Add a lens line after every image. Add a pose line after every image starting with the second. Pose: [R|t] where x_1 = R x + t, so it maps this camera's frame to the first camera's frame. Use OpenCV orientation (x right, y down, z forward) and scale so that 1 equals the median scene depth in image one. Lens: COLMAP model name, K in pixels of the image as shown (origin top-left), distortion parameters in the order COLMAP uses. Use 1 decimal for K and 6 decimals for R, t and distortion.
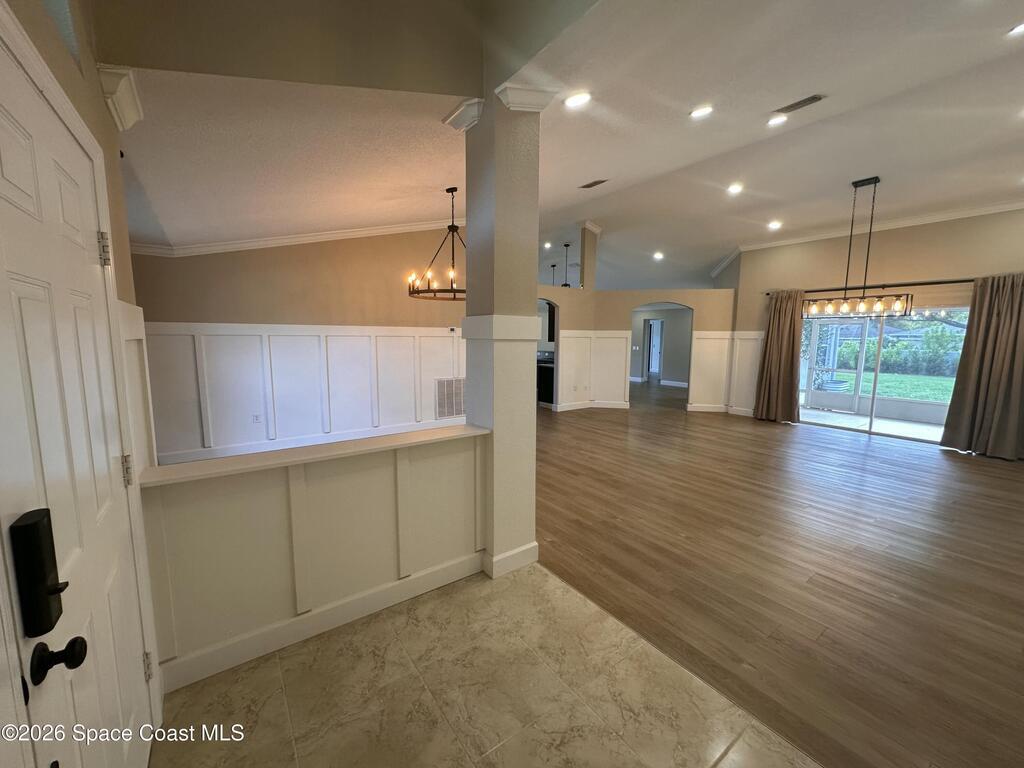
lens RADIAL K [[409.0, 0, 511.0], [0, 409.0, 383.7], [0, 0, 1]] dist [-0.004281, 0.000008]
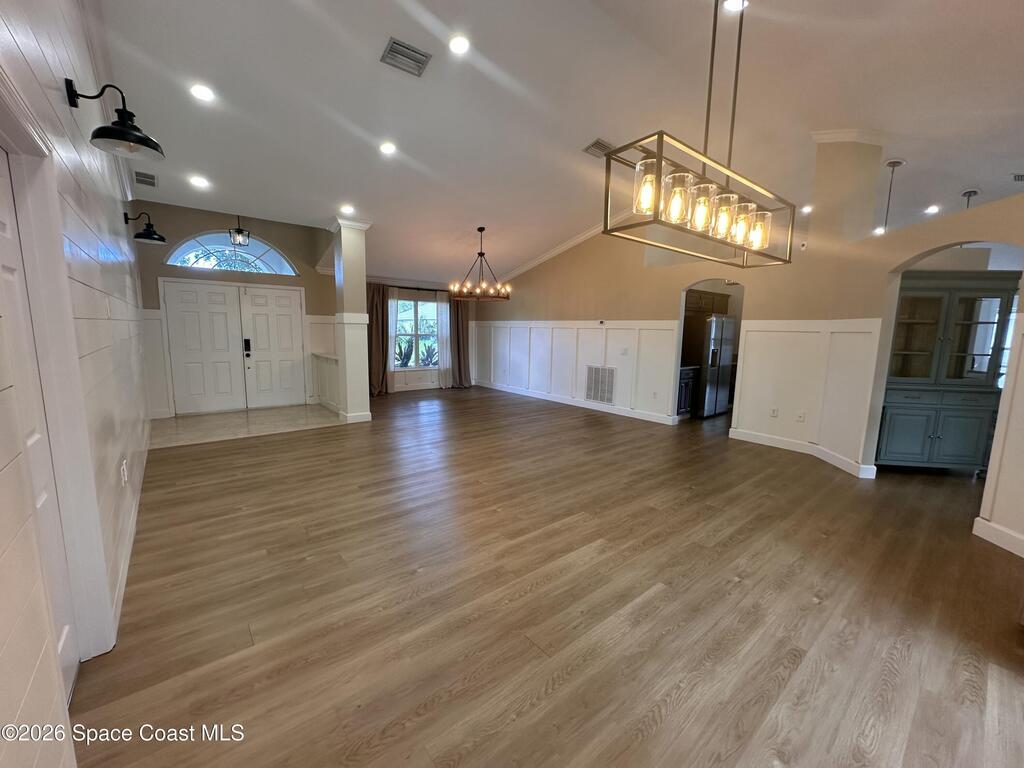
lens RADIAL K [[409.0, 0, 509.9], [0, 409.0, 378.6], [0, 0, 1]] dist [-0.004281, 0.000008]
pose [[0.064213, 0.115225, -0.991262, 0.931500], [-0.139190, 0.984636, 0.105438, -0.063897], [0.988182, 0.131203, 0.079264, 0.680259]]
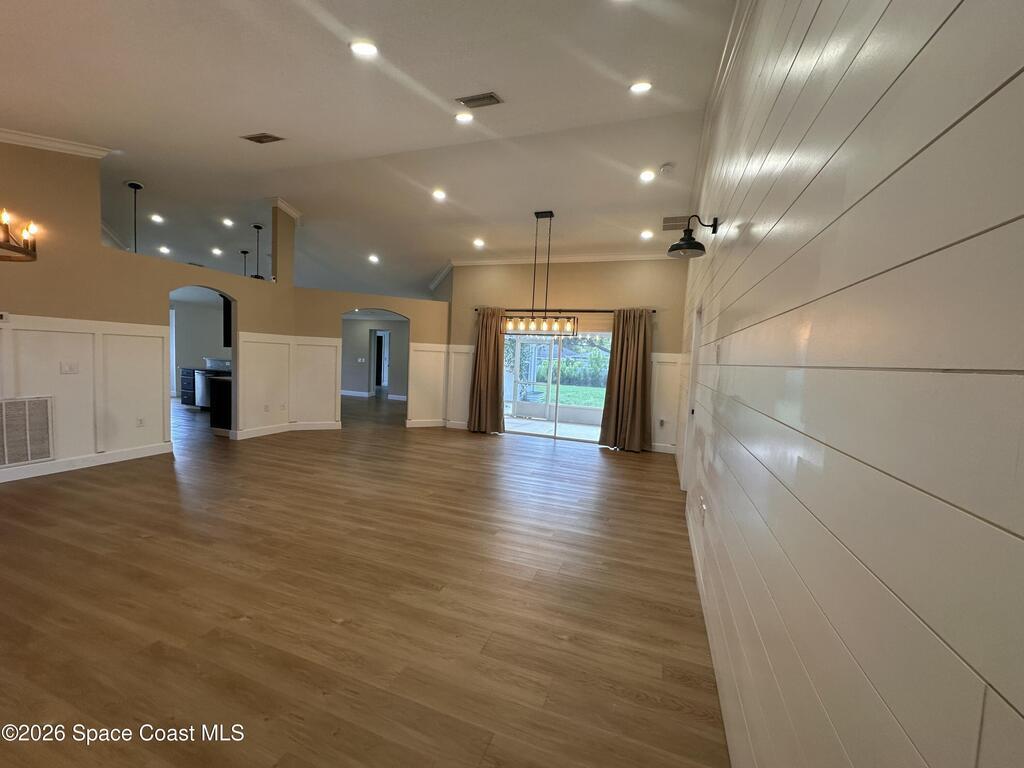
lens RADIAL K [[409.0, 0, 510.4], [0, 409.0, 382.6], [0, 0, 1]] dist [-0.004281, 0.000008]
pose [[0.825639, -0.004272, 0.564183, 0.124613], [0.024838, 0.999277, -0.028782, -0.003727], [-0.563652, 0.037776, 0.825148, 0.112157]]
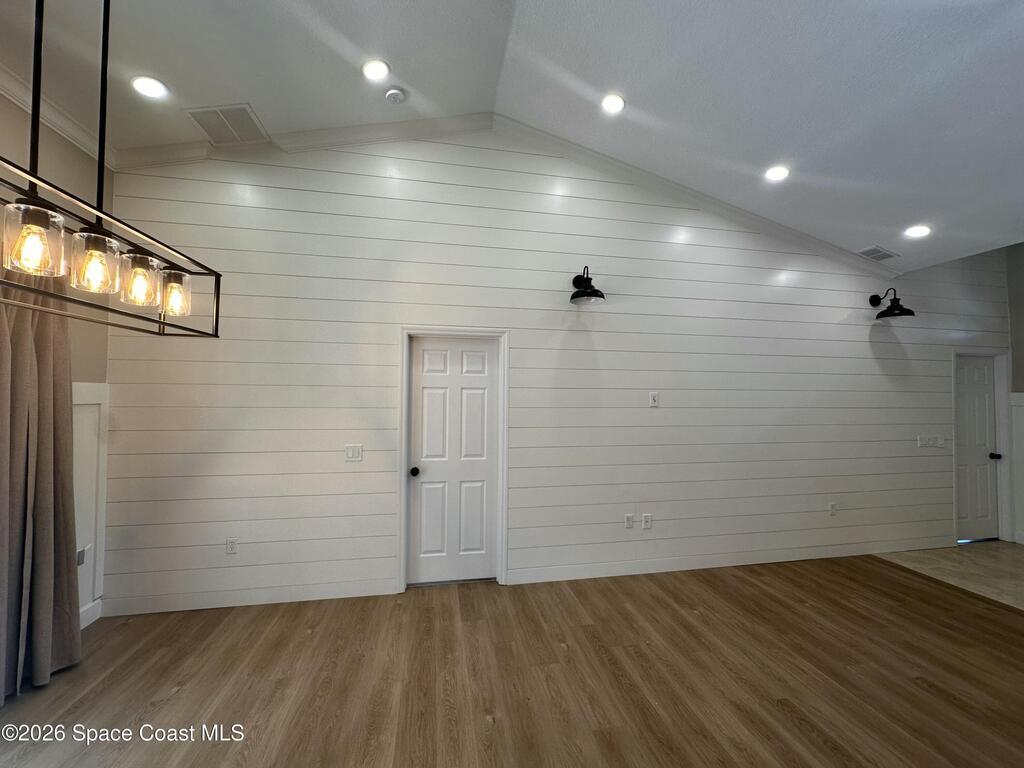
lens RADIAL K [[409.0, 0, 517.4], [0, 409.0, 387.6], [0, 0, 1]] dist [-0.004281, 0.000008]
pose [[-0.909169, -0.003664, 0.416411, 0.445628], [0.036394, 0.995436, 0.088219, -0.106317], [-0.414834, 0.095361, -0.904886, 0.885110]]
